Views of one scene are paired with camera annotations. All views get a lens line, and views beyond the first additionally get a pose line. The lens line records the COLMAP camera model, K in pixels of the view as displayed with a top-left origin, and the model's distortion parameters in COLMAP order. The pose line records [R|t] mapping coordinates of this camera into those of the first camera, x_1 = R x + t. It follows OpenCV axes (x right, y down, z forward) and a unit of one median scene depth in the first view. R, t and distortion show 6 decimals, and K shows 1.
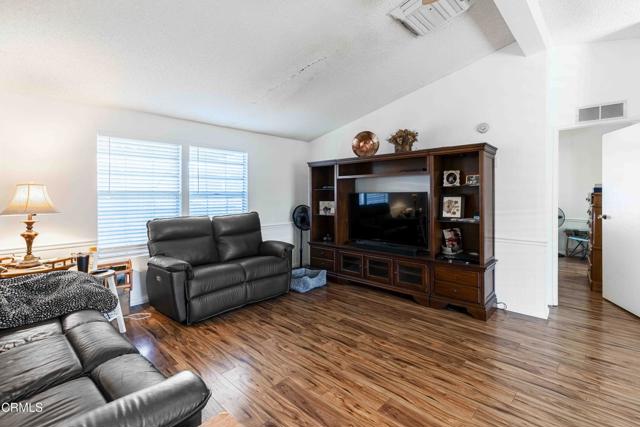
lens RADIAL K [[293.3, 0, 328.1], [0, 293.3, 191.2], [0, 0, 1]] dist [0.005097, 0.000110]
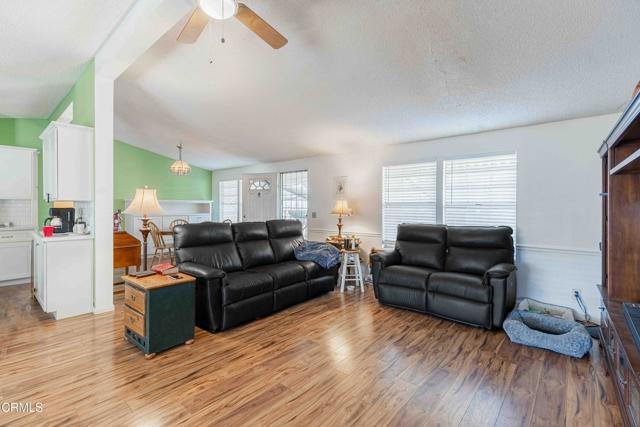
lens RADIAL K [[293.3, 0, 319.8], [0, 293.3, 210.9], [0, 0, 1]] dist [0.005097, 0.000110]
pose [[0.034852, 0.013291, -0.999304, 0.740490], [0.001497, 0.999910, 0.013352, 0.020157], [0.999391, -0.001961, 0.034829, 0.616536]]
